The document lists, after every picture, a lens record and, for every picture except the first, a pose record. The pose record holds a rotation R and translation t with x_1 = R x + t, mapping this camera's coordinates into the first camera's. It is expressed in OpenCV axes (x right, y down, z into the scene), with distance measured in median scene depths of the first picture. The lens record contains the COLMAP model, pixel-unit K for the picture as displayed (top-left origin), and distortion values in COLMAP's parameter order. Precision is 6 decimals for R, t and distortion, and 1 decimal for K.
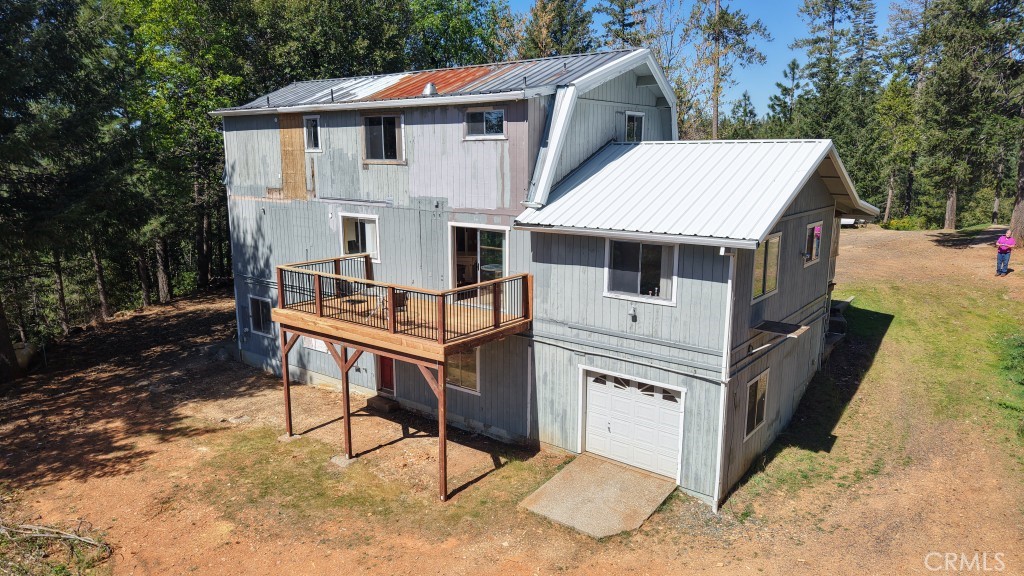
lens RADIAL K [[687.3, 0, 511.4], [0, 687.3, 285.9], [0, 0, 1]] dist [0.016476, -0.011996]
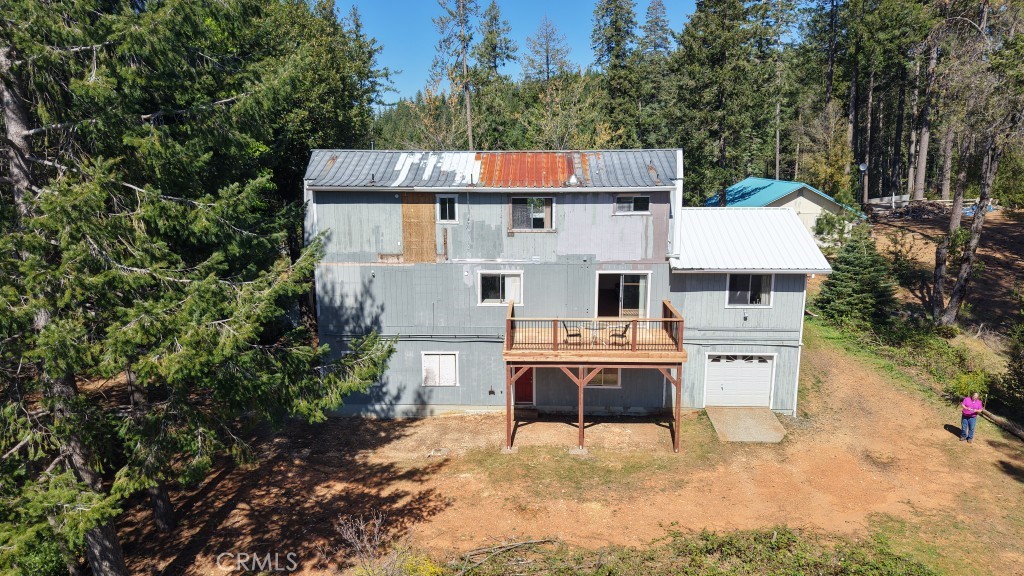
lens RADIAL K [[687.3, 0, 512.0], [0, 687.3, 290.5], [0, 0, 1]] dist [0.016476, -0.011996]
pose [[0.814955, -0.120842, 0.566785, -1.074960], [0.115512, 0.992265, 0.045467, -0.142753], [-0.567895, 0.028417, 0.822610, -0.067908]]
